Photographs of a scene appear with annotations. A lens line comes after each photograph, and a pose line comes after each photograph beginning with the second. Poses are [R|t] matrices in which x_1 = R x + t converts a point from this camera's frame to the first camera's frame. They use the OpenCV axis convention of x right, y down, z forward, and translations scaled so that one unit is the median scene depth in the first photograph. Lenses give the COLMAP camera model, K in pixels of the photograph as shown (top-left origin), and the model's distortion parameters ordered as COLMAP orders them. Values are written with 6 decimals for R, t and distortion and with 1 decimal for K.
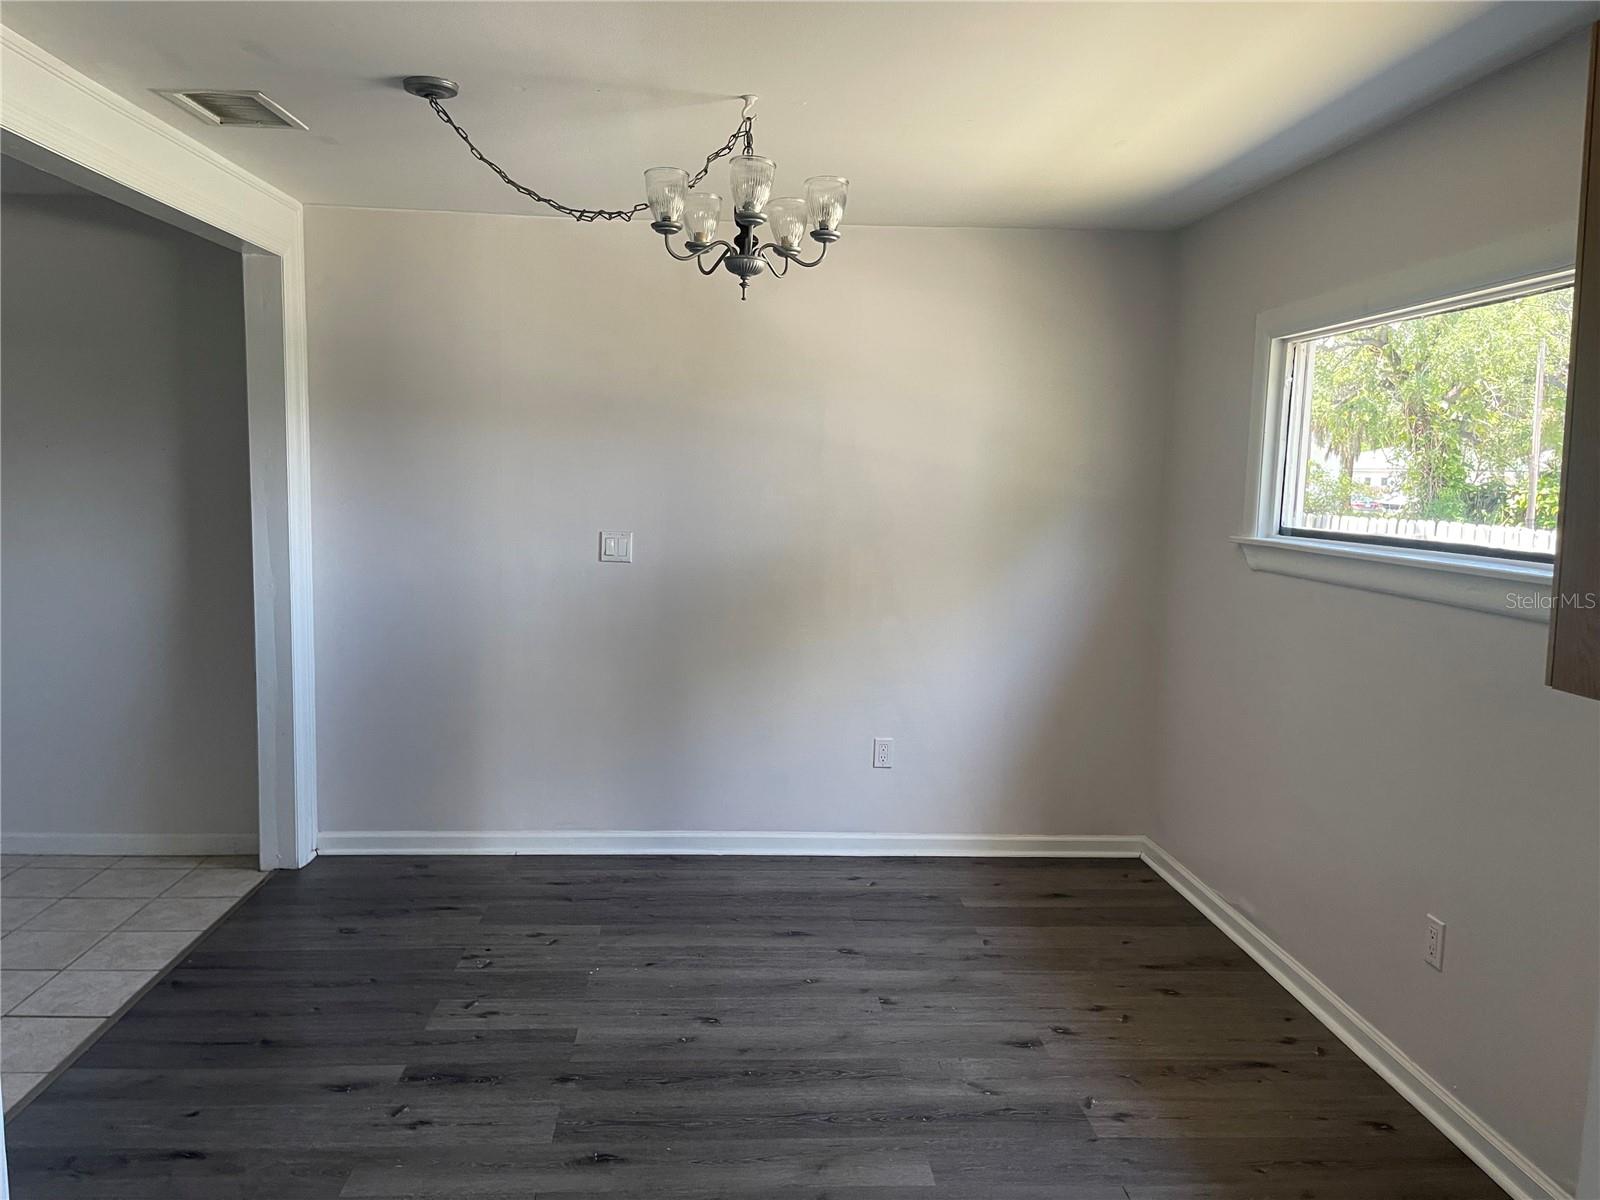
lens RADIAL K [[1210.3, 0, 810.2], [0, 1210.3, 592.6], [0, 0, 1]] dist [0.073423, -0.098999]
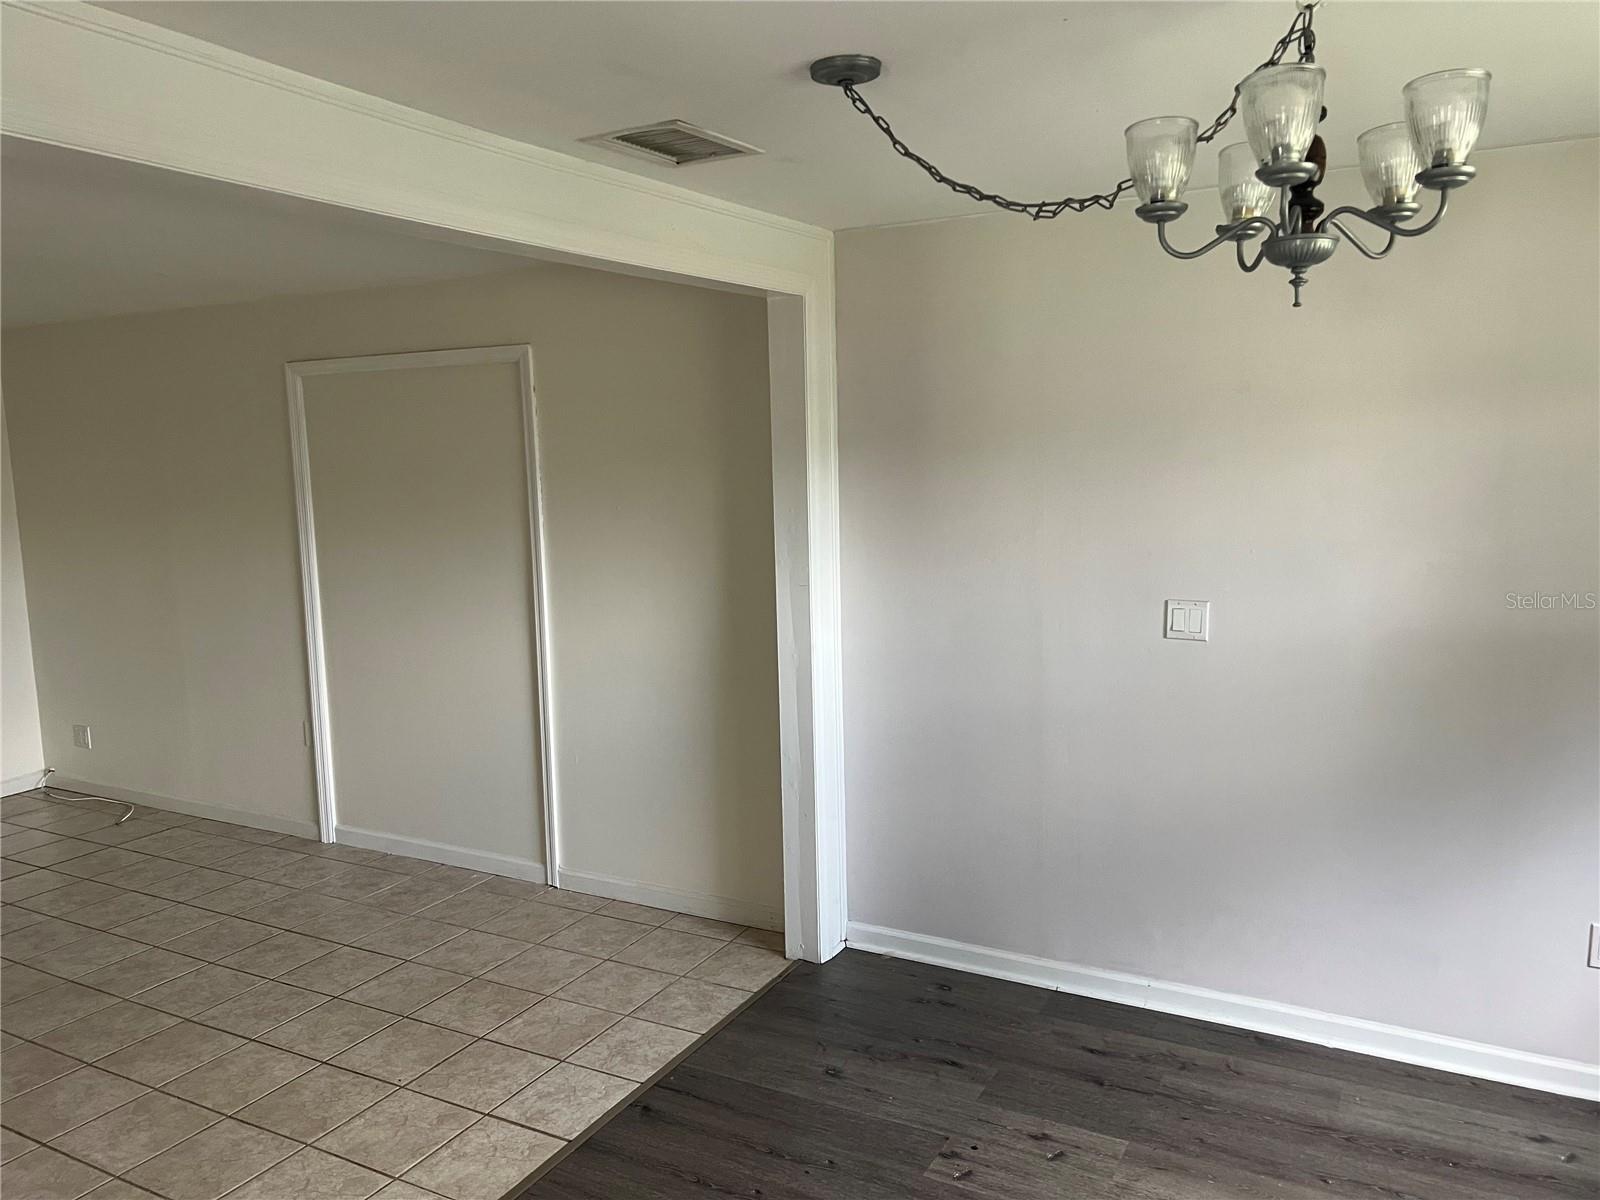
lens RADIAL K [[1211.8, 0, 784.7], [0, 1211.8, 603.8], [0, 0, 1]] dist [0.048121, -0.048989]
pose [[0.838653, 0.029039, -0.543891, 0.054001], [-0.014767, 0.999423, 0.030590, -0.082282], [0.544466, -0.017623, 0.838598, 0.262970]]
